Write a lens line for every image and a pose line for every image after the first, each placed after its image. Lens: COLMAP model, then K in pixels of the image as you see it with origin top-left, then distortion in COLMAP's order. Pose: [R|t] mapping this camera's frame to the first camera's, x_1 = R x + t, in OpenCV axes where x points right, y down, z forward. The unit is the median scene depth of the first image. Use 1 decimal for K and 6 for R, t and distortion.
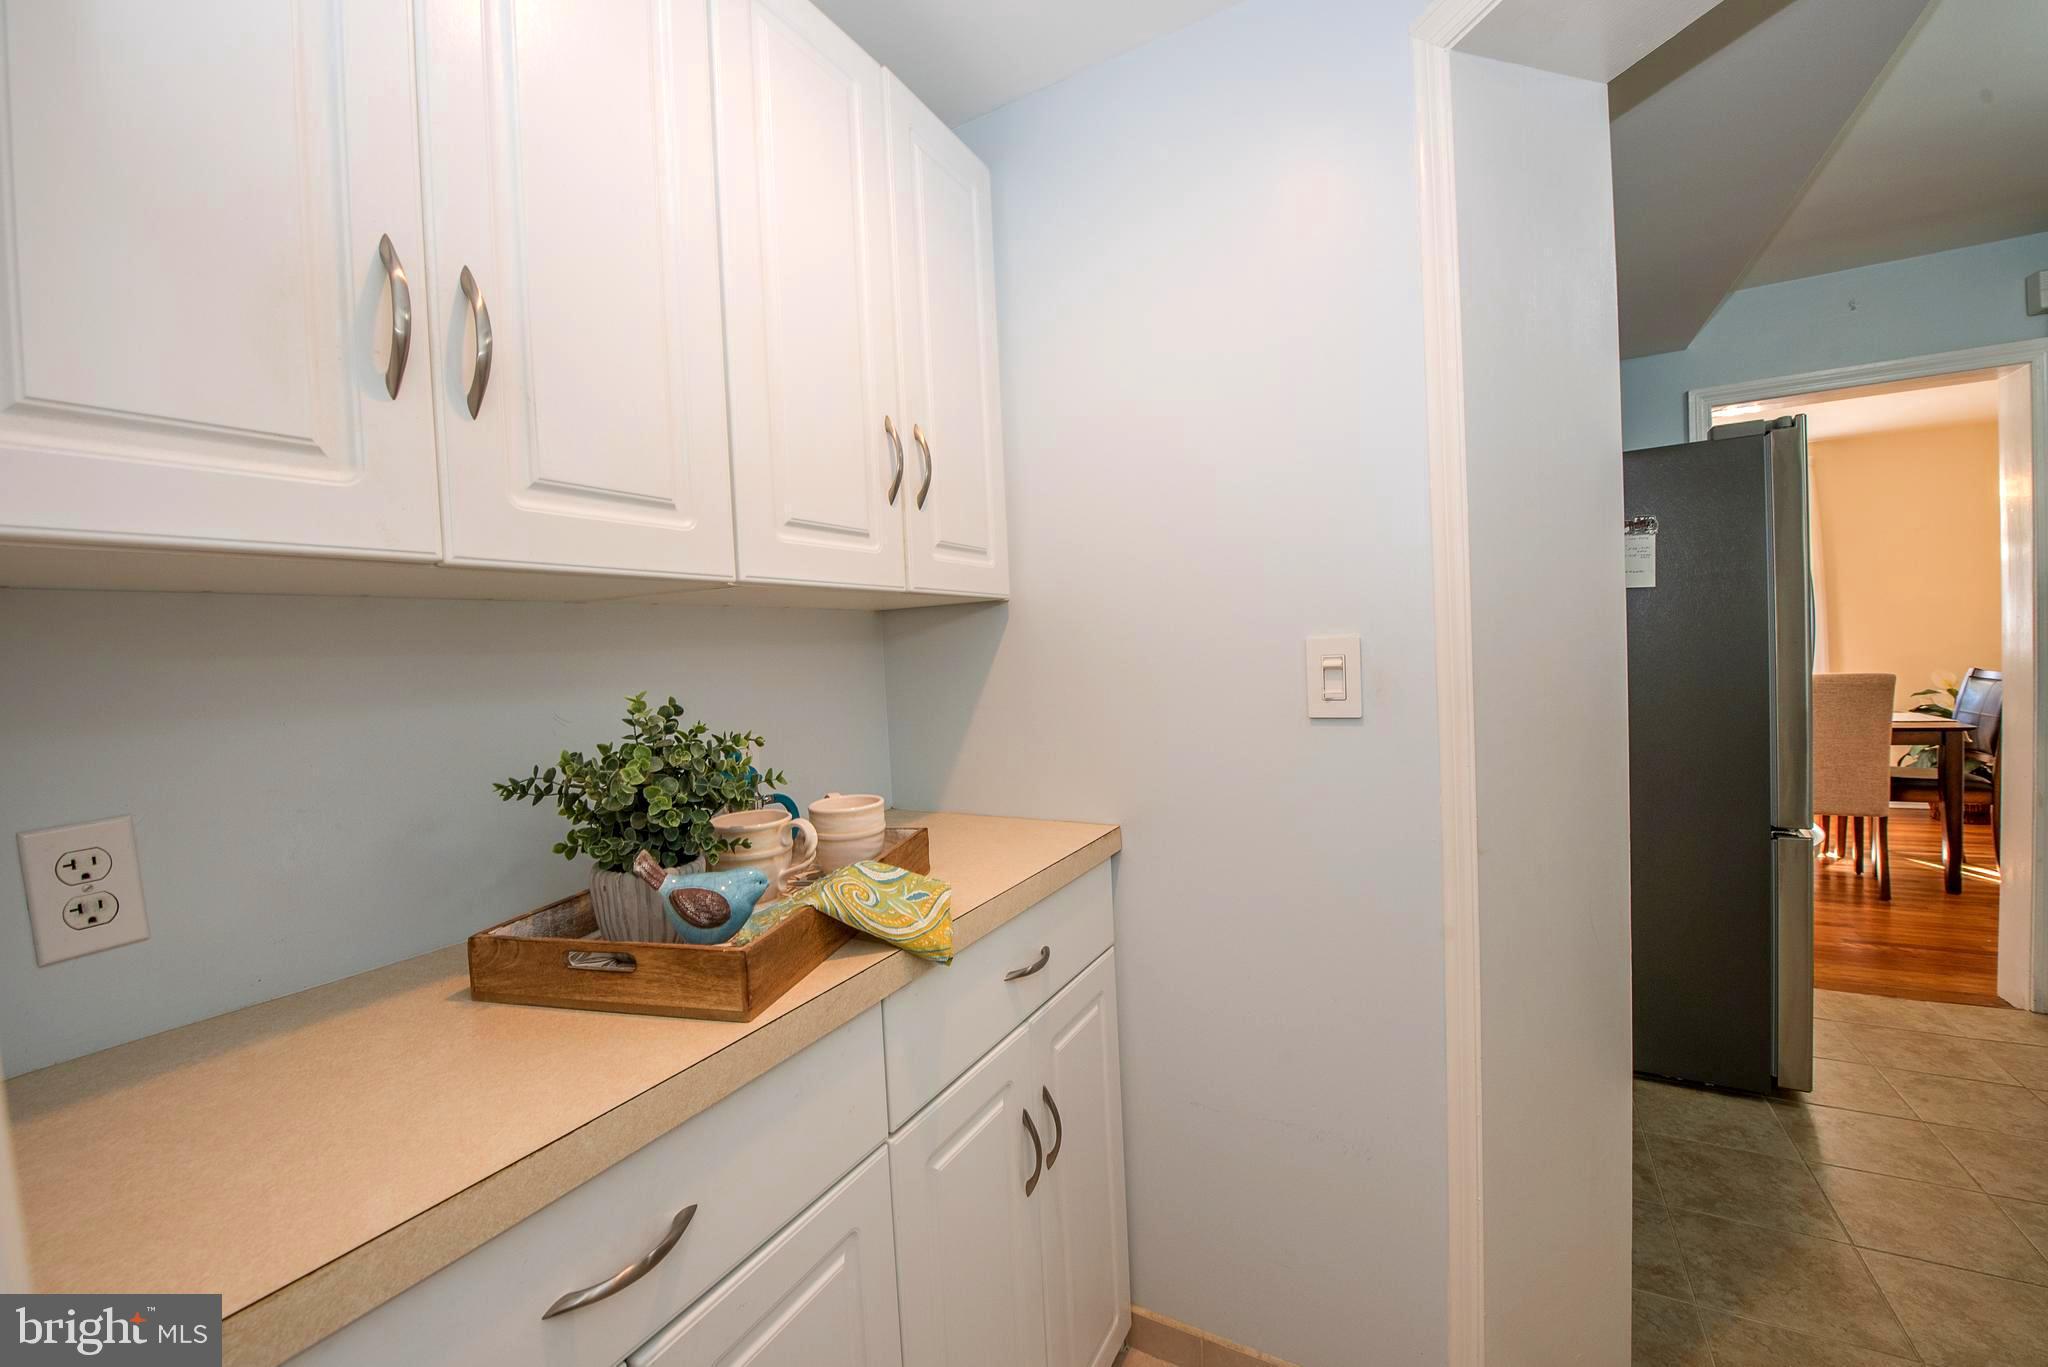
lens RADIAL K [[814.3, 0, 1024.0], [0, 814.3, 683.5], [0, 0, 1]] dist [-0.016272, -0.003532]
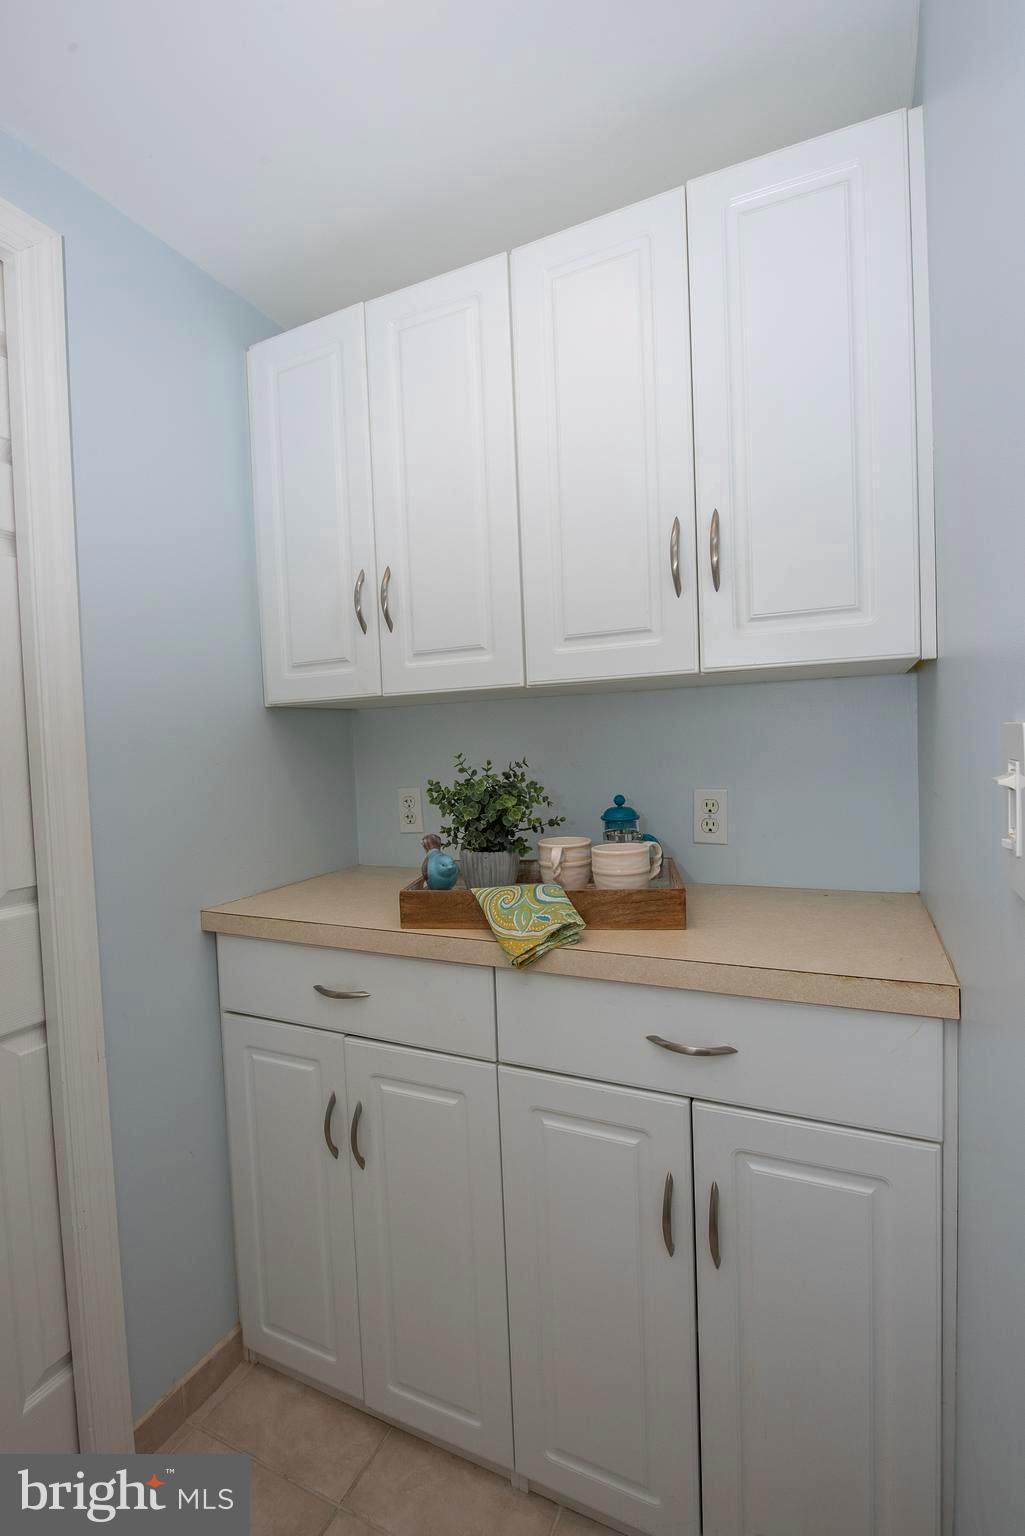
lens RADIAL K [[715.5, 0, 512.5], [0, 715.5, 768.0], [0, 0, 1]] dist [-0.000516, -0.000040]
pose [[0.057928, 0.083815, -0.994796, 1.093608], [-0.005926, 0.996481, 0.083612, -0.087731], [0.998303, 0.001052, 0.058221, 0.948367]]
